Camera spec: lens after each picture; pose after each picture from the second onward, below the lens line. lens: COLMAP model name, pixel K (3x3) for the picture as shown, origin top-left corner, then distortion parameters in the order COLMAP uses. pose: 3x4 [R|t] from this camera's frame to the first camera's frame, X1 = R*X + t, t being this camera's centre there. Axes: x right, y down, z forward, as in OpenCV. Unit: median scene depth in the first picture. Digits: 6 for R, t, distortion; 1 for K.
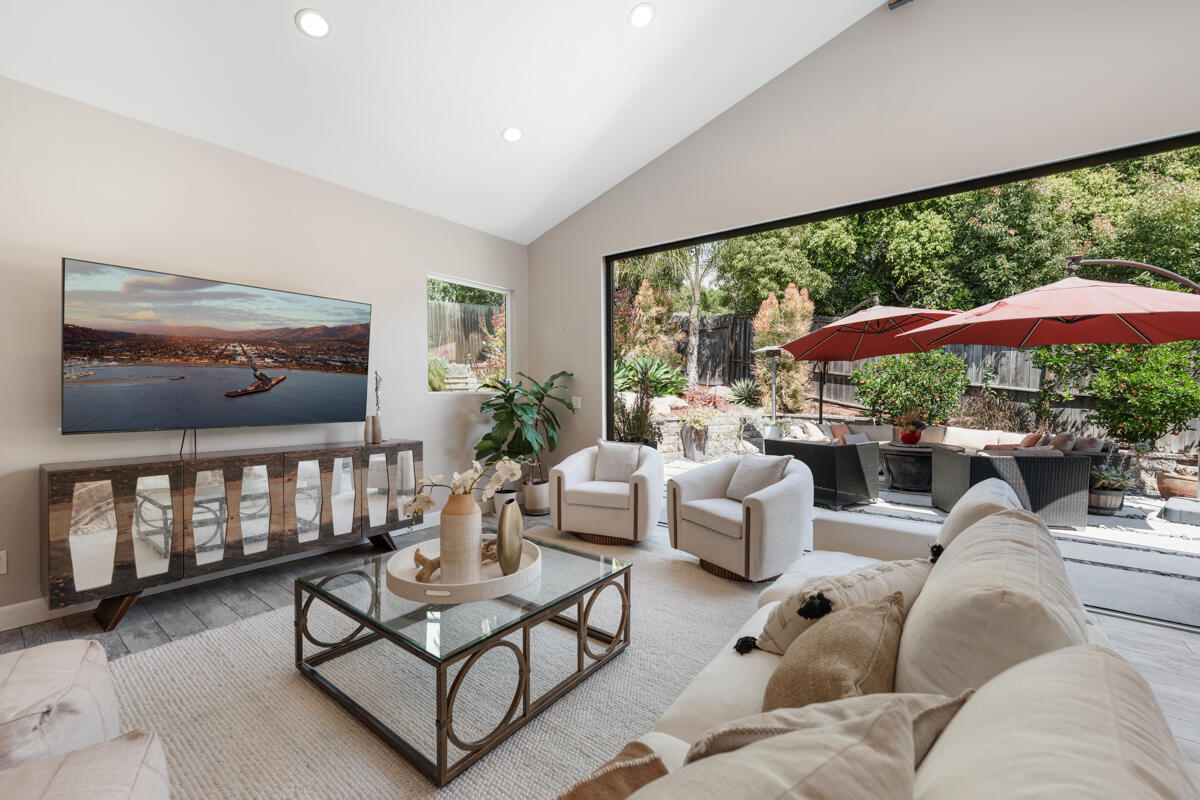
lens RADIAL K [[484.4, 0, 600.0], [0, 484.4, 400.0], [0, 0, 1]] dist [0.000418, -0.000274]
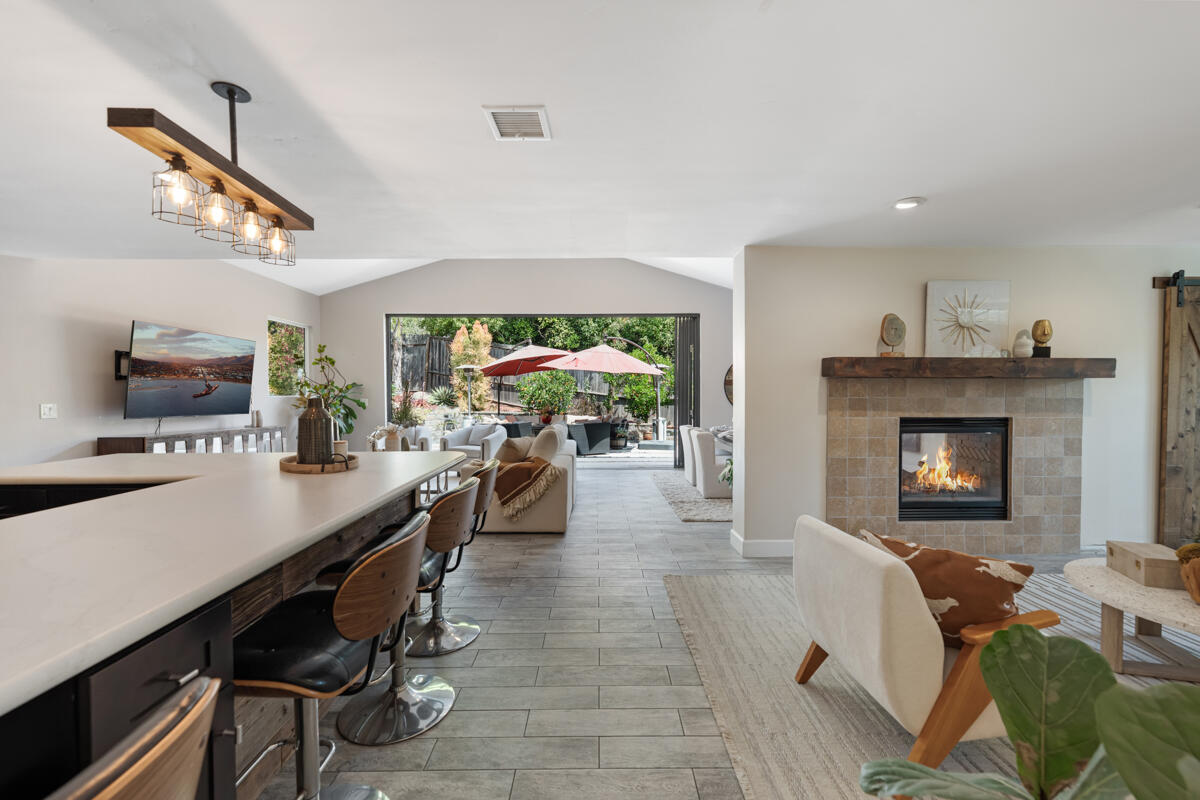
lens RADIAL K [[481.0, 0, 598.4], [0, 481.0, 404.1], [0, 0, 1]] dist [-0.000845, -0.000082]
pose [[0.791587, -0.013407, 0.610909, -0.378007], [0.015412, 0.999879, 0.001973, 0.018825], [-0.610862, 0.007853, 0.791698, -0.672918]]
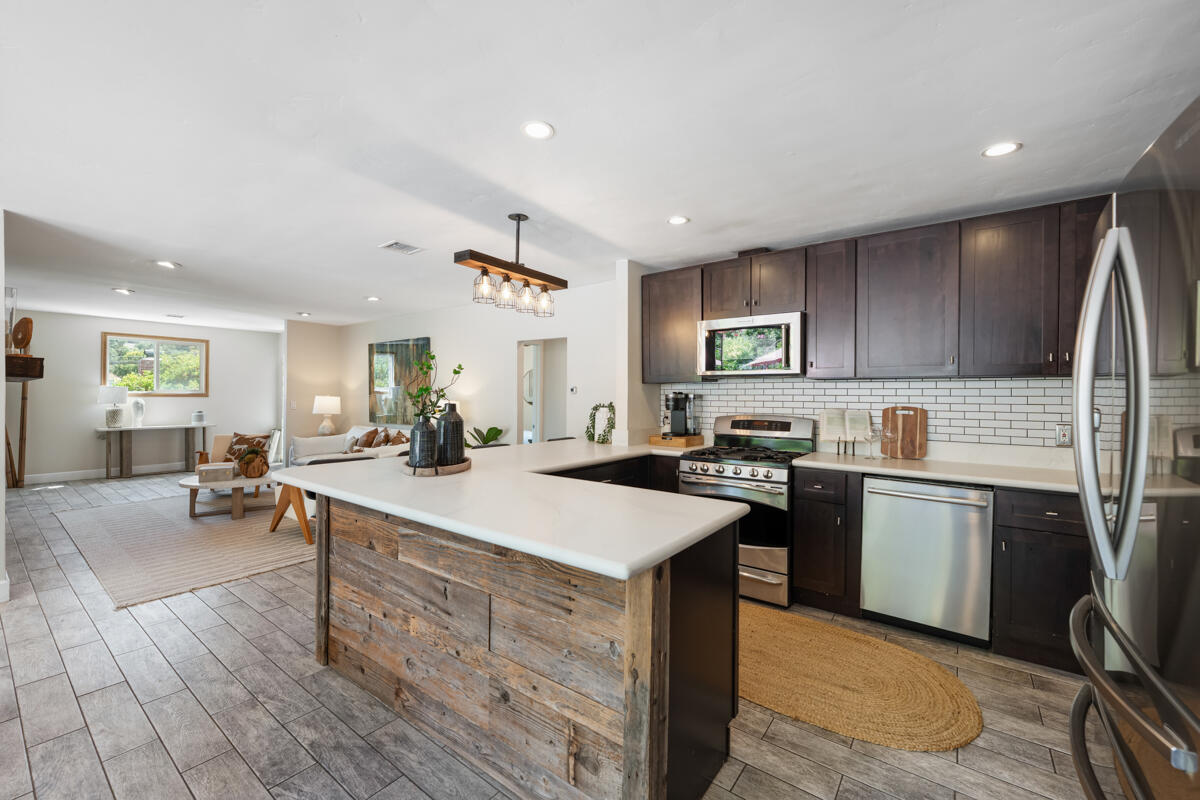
lens RADIAL K [[483.2, 0, 601.8], [0, 483.2, 394.3], [0, 0, 1]] dist [-0.002181, -0.000257]
pose [[-0.999895, -0.009267, -0.011158, -0.462126], [-0.009481, 0.999768, 0.019330, -0.008825], [0.010977, 0.019434, -0.999751, 0.282777]]
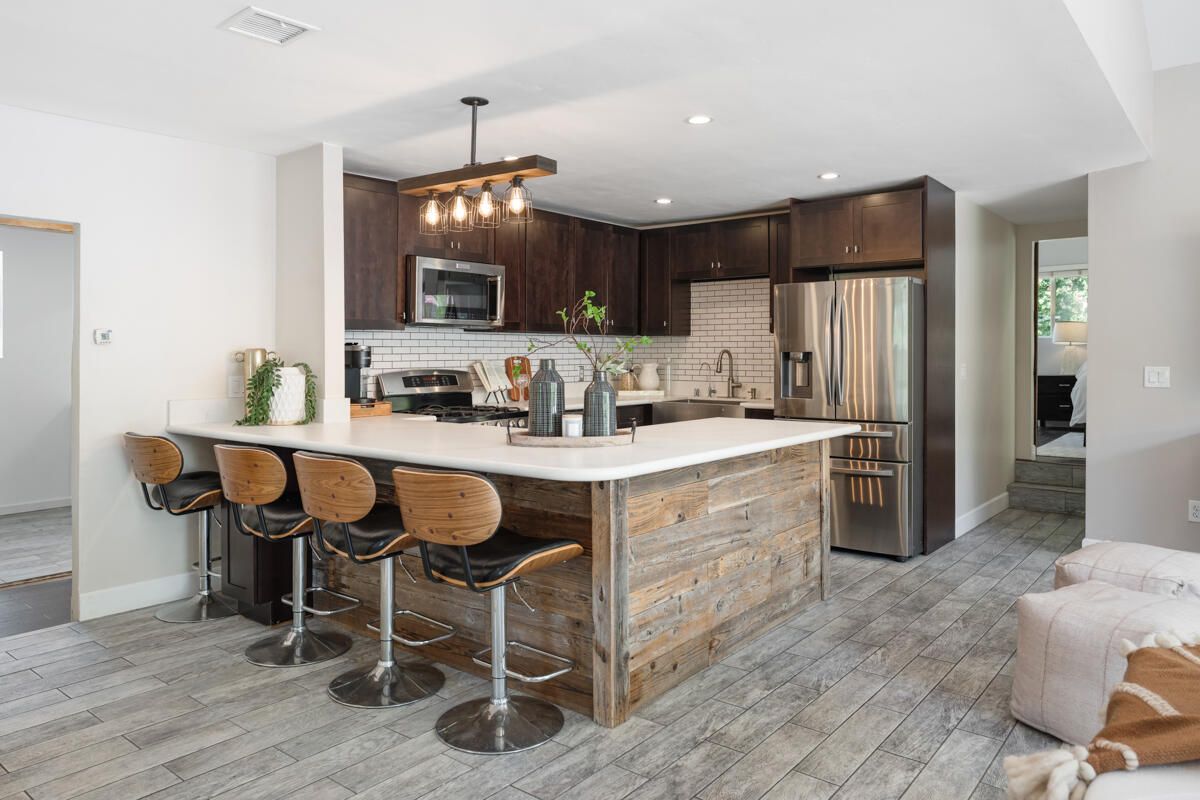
lens RADIAL K [[807.7, 0, 597.6], [0, 807.7, 355.3], [0, 0, 1]] dist [0.001757, 0.000755]
pose [[-0.028152, 0.003044, -0.999599, 0.279998], [-0.022065, 0.999750, 0.003666, 0.004951], [0.999360, 0.022160, -0.028078, -0.141900]]
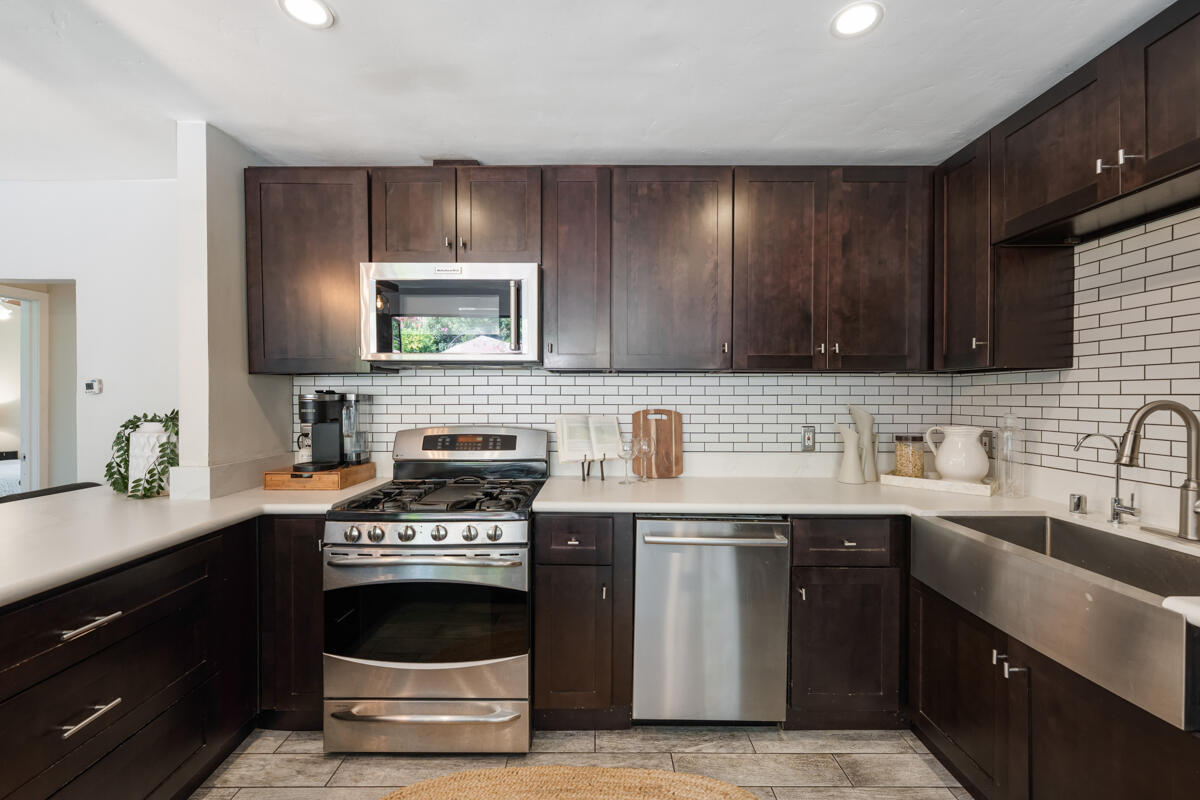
lens RADIAL K [[479.4, 0, 600.0], [0, 479.4, 400.0], [0, 0, 1]] dist [0.000459, 0.000108]
pose [[-0.795318, 0.001581, -0.606191, -0.521783], [-0.015996, 0.999594, 0.023594, -0.004648], [0.605982, 0.028461, -0.794969, 0.030424]]
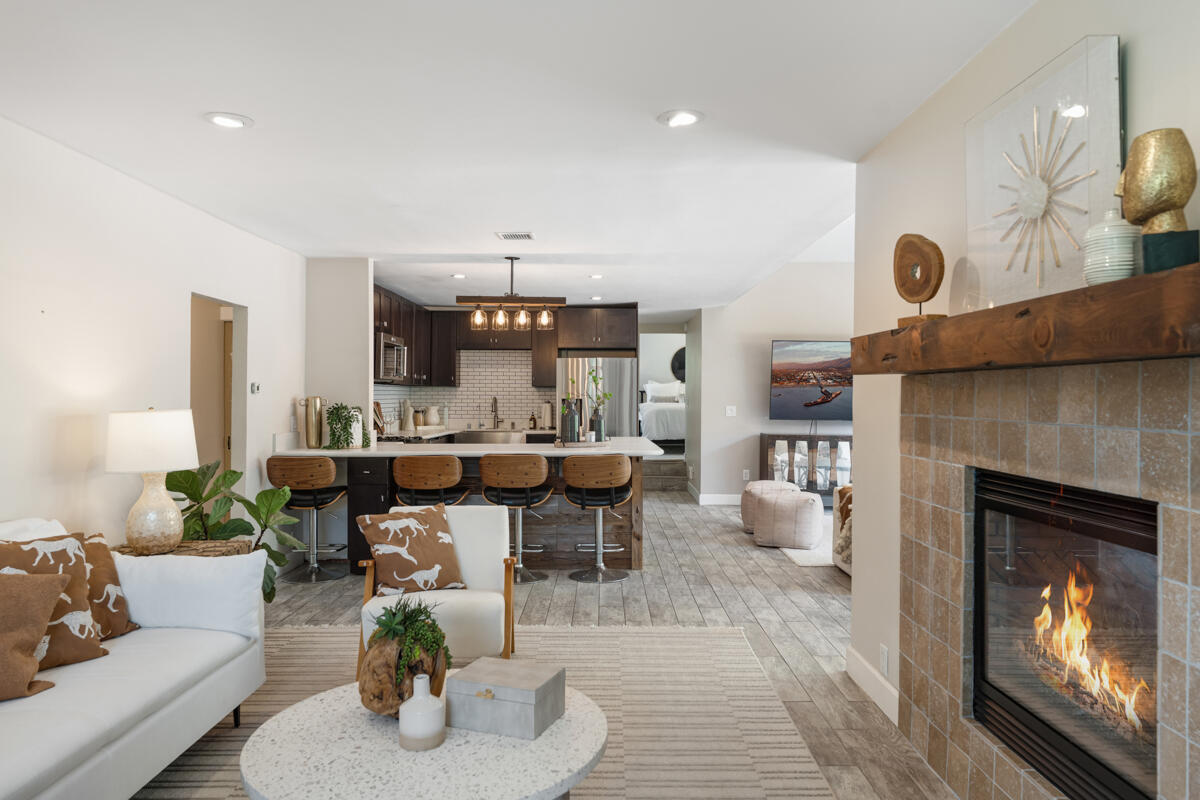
lens RADIAL K [[793.5, 0, 597.6], [0, 793.5, 397.5], [0, 0, 1]] dist [0.000071, 0.001478]
pose [[0.603579, 0.002580, -0.797299, 0.610722], [-0.020809, 0.999705, -0.012519, 0.015658], [0.797031, 0.024147, 0.603455, -0.850084]]
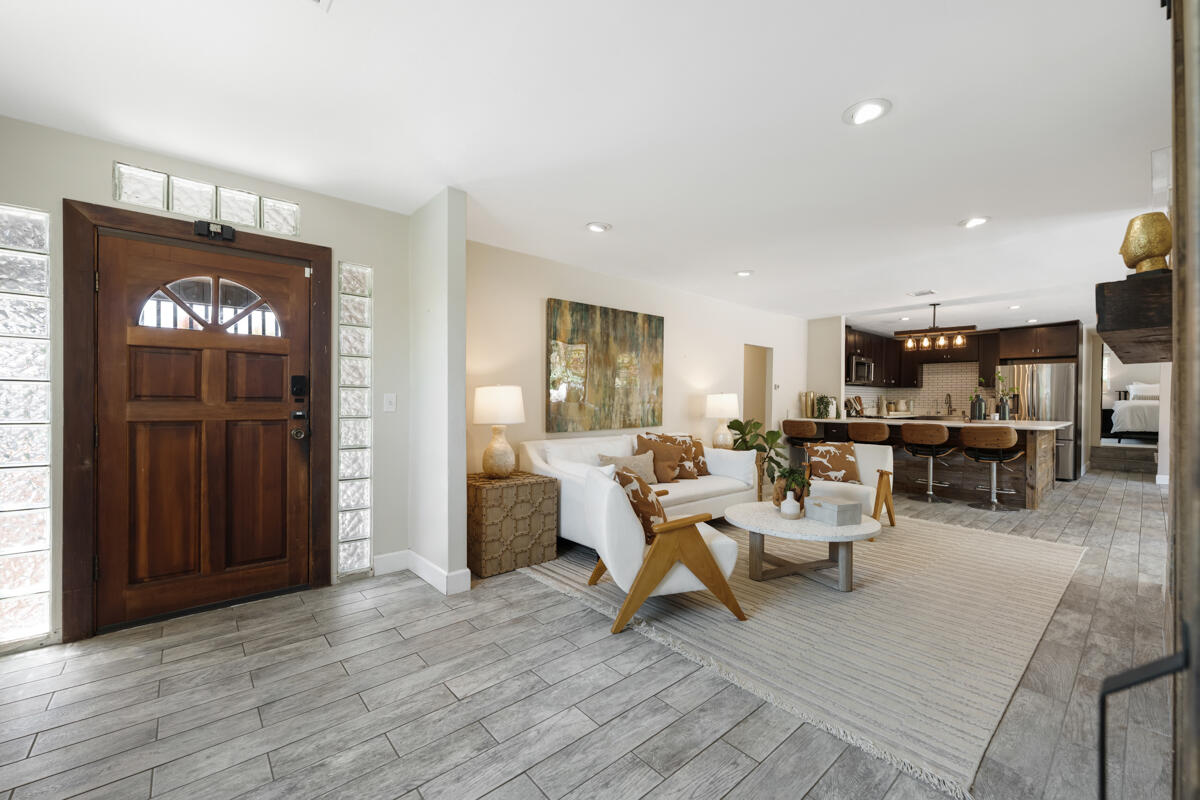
lens RADIAL K [[480.5, 0, 599.5], [0, 480.5, 402.0], [0, 0, 1]] dist [0.000793, -0.000008]
pose [[-0.196761, 0.005632, -0.980435, 0.871363], [-0.028234, 0.999536, 0.011408, 0.038220], [0.980045, 0.029926, -0.196511, -0.799033]]
